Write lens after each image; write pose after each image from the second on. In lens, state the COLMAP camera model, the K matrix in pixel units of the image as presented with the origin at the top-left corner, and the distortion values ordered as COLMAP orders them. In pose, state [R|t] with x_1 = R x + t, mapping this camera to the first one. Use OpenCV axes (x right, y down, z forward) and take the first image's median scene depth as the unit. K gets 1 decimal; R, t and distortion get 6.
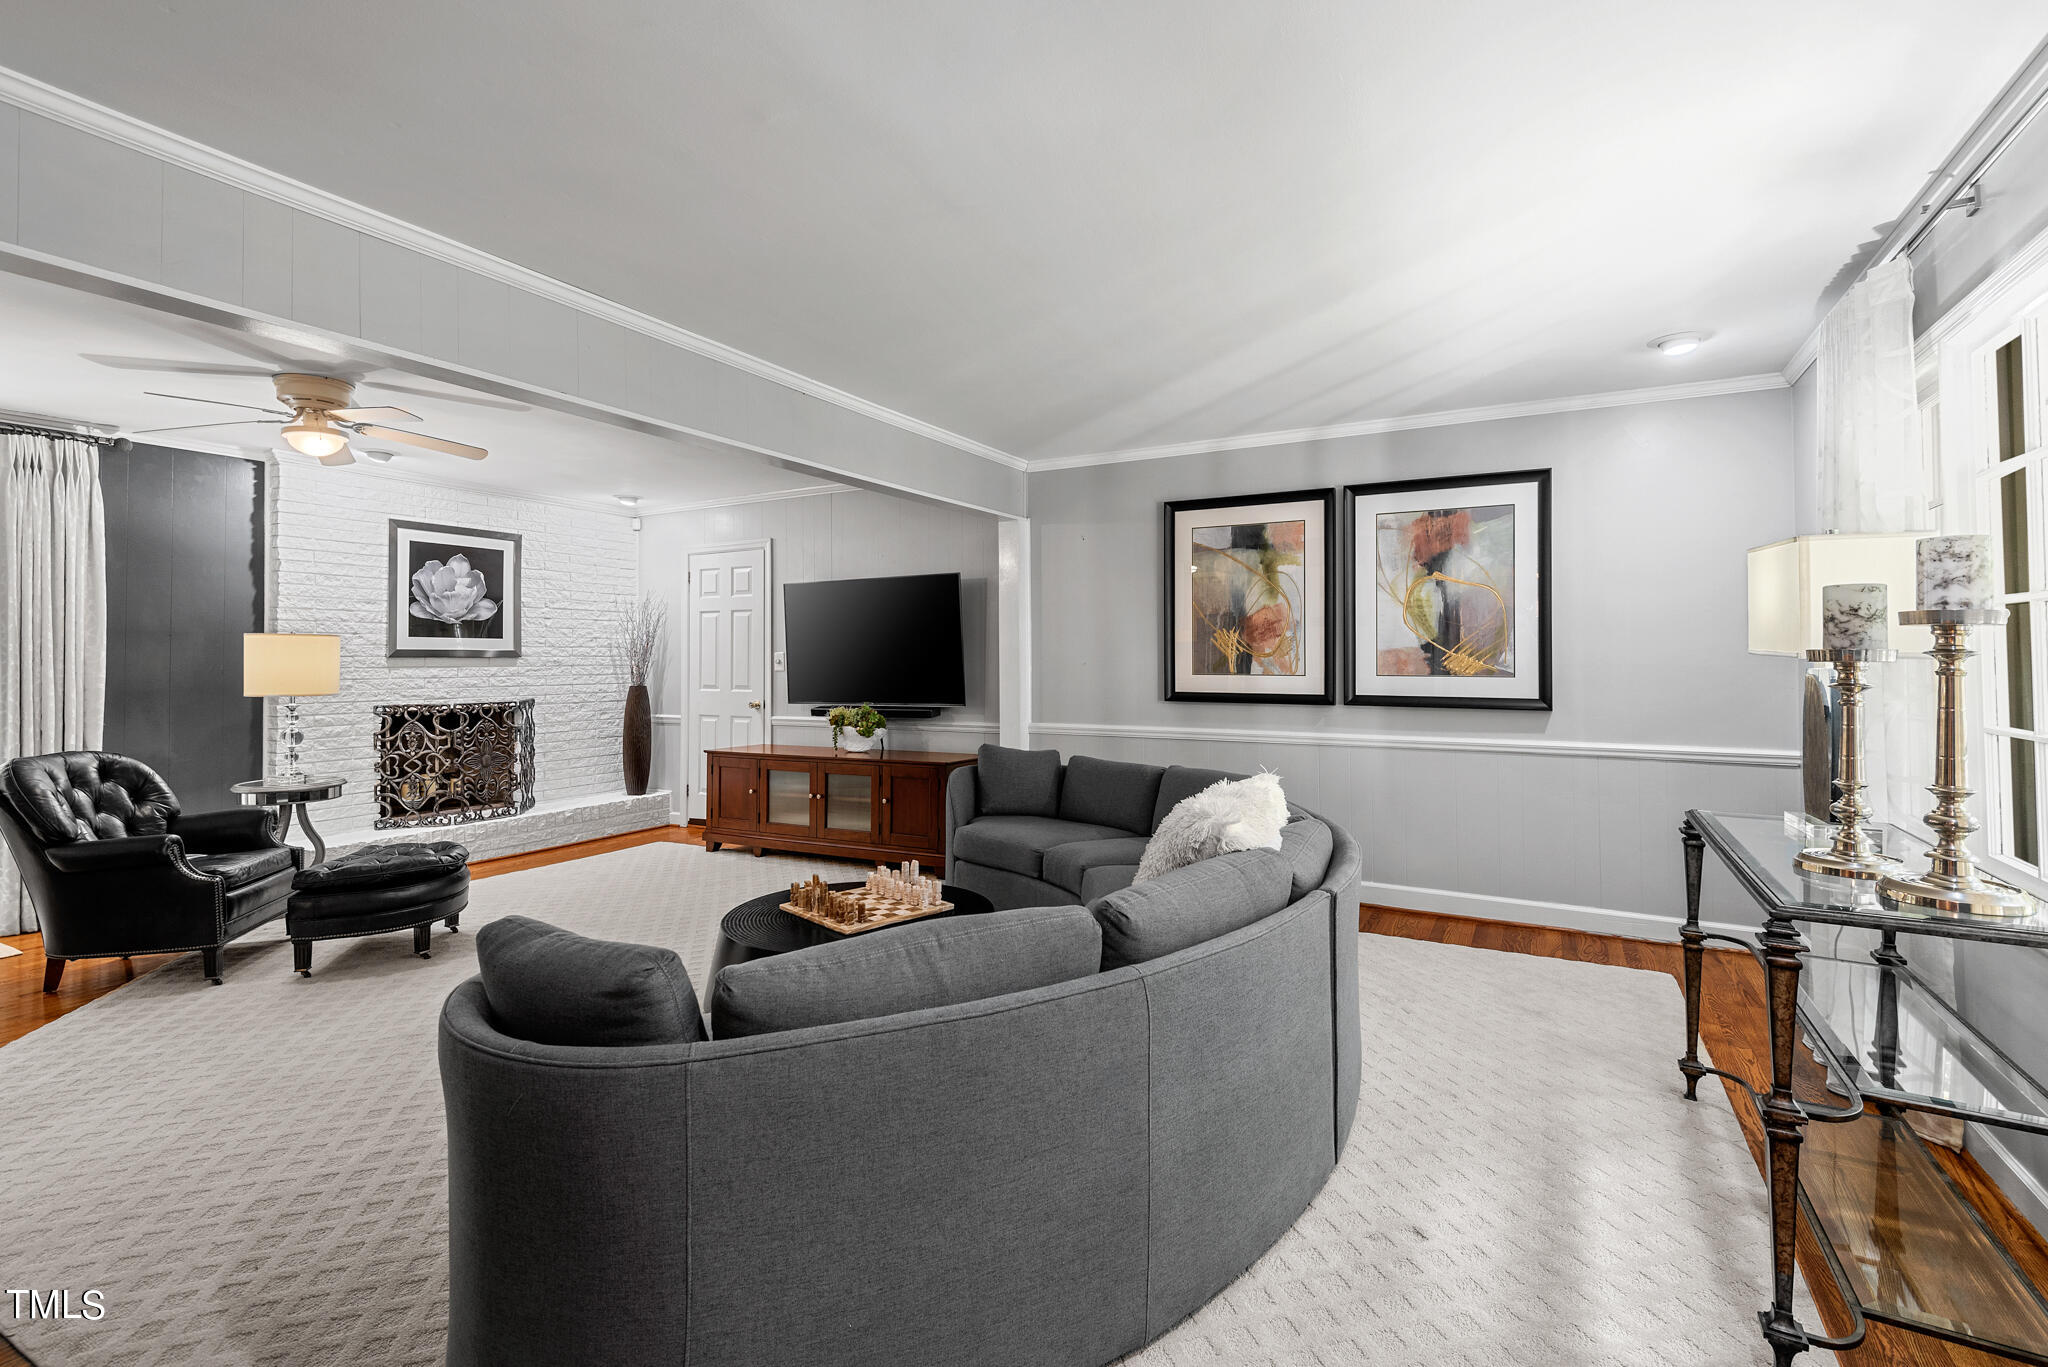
lens RADIAL K [[950.9, 0, 1025.1], [0, 950.9, 663.9], [0, 0, 1]] dist [0.006367, -0.003107]
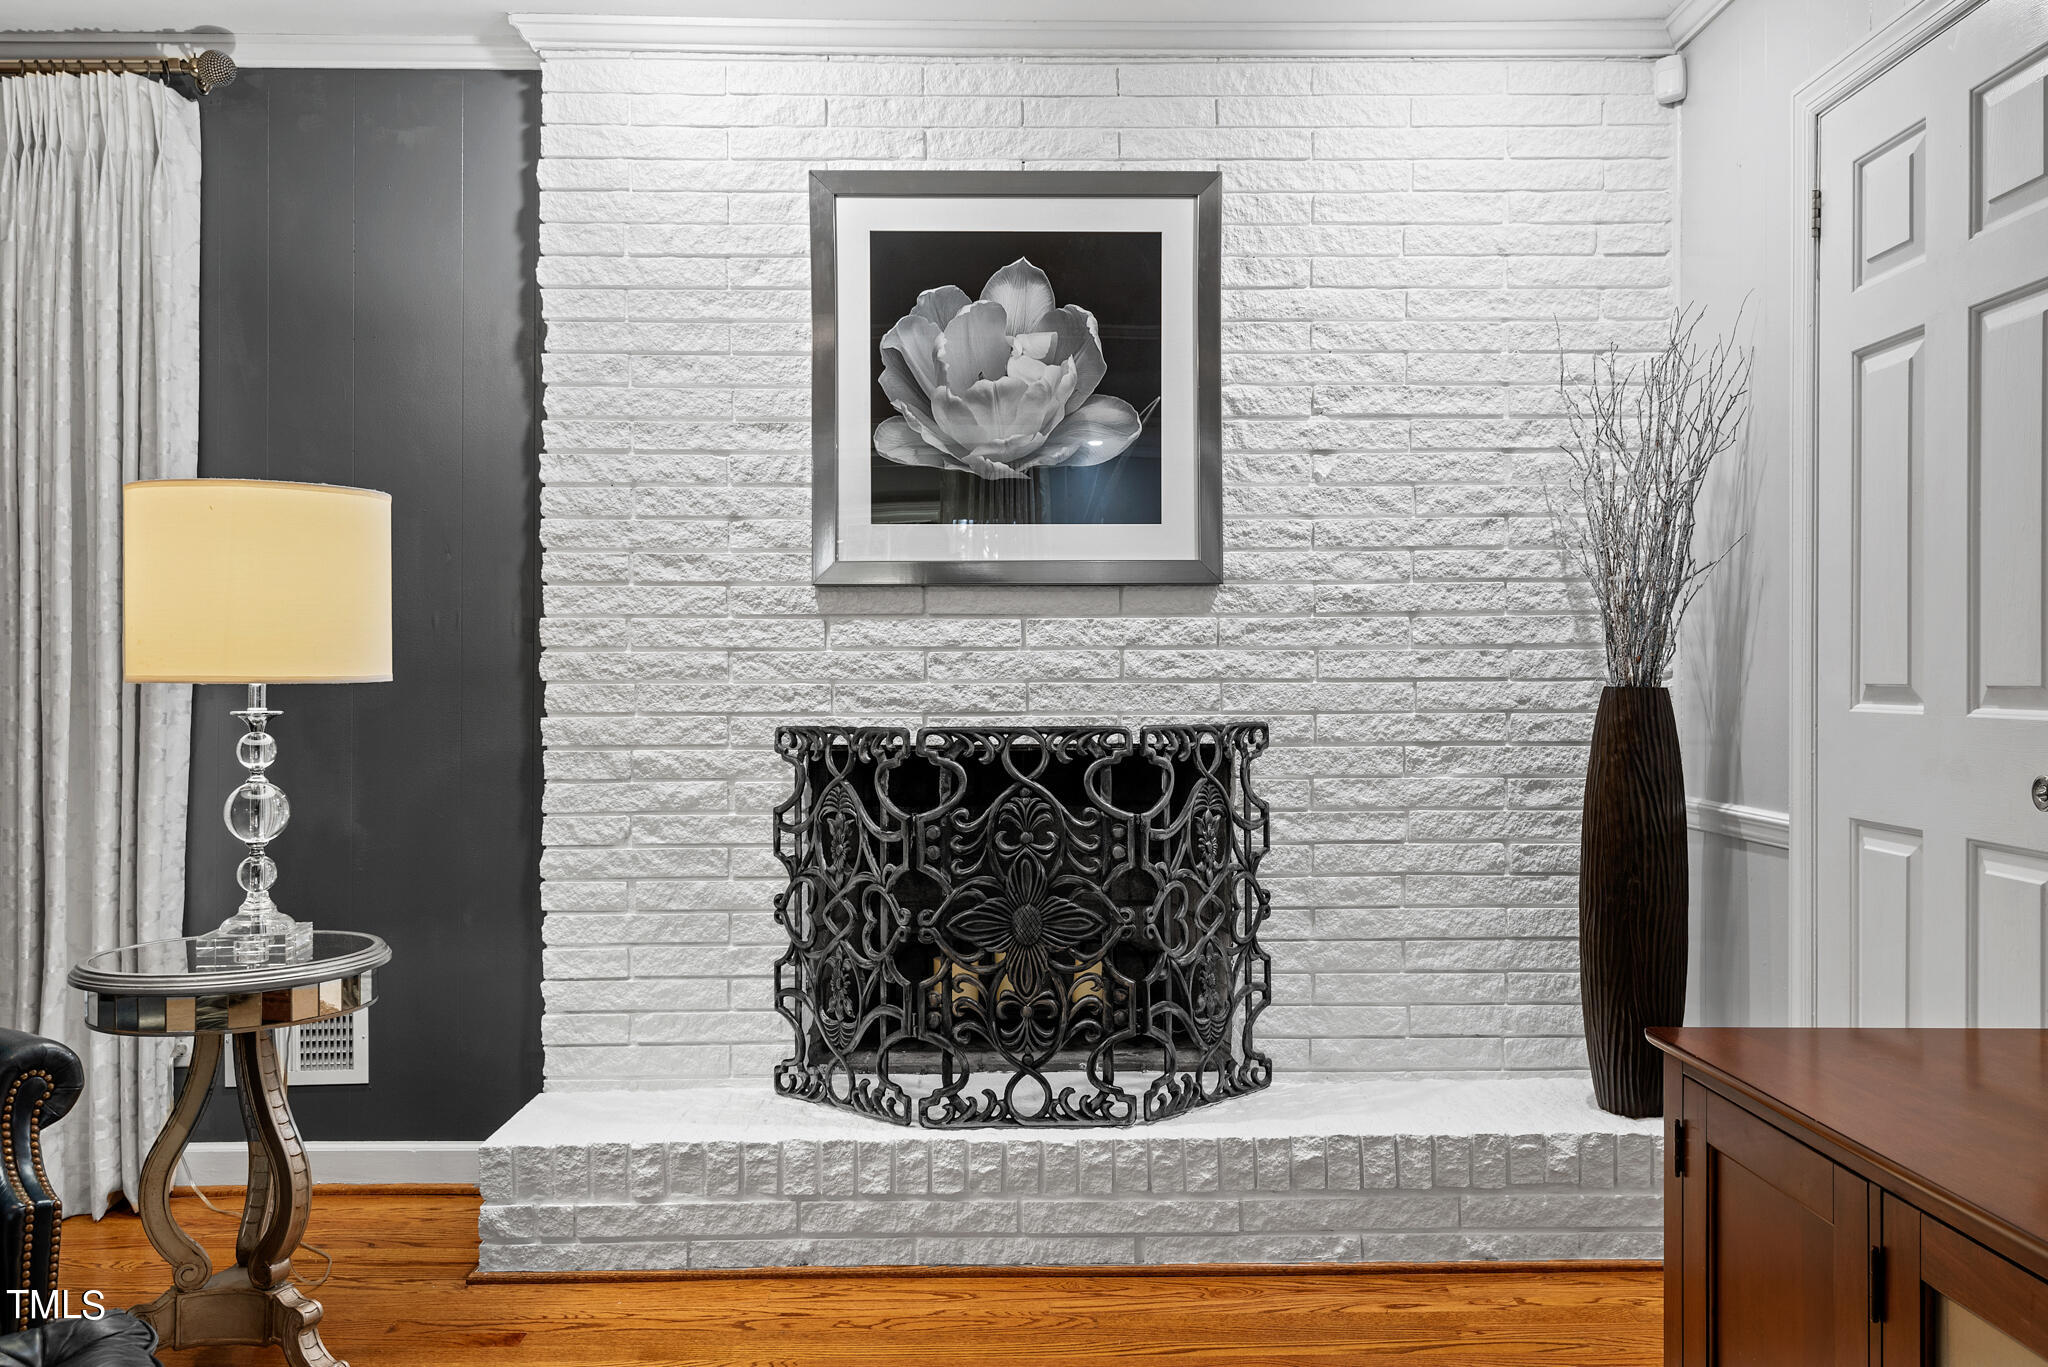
lens RADIAL K [[1609.8, 0, 1024.8], [0, 1609.8, 670.3], [0, 0, 1]] dist [0.018359, 0.001117]
pose [[0.503469, -0.000687, -0.864013, -0.131499], [-0.003042, 0.999992, -0.002567, 0.023261], [0.864008, 0.003921, 0.503463, 0.741401]]
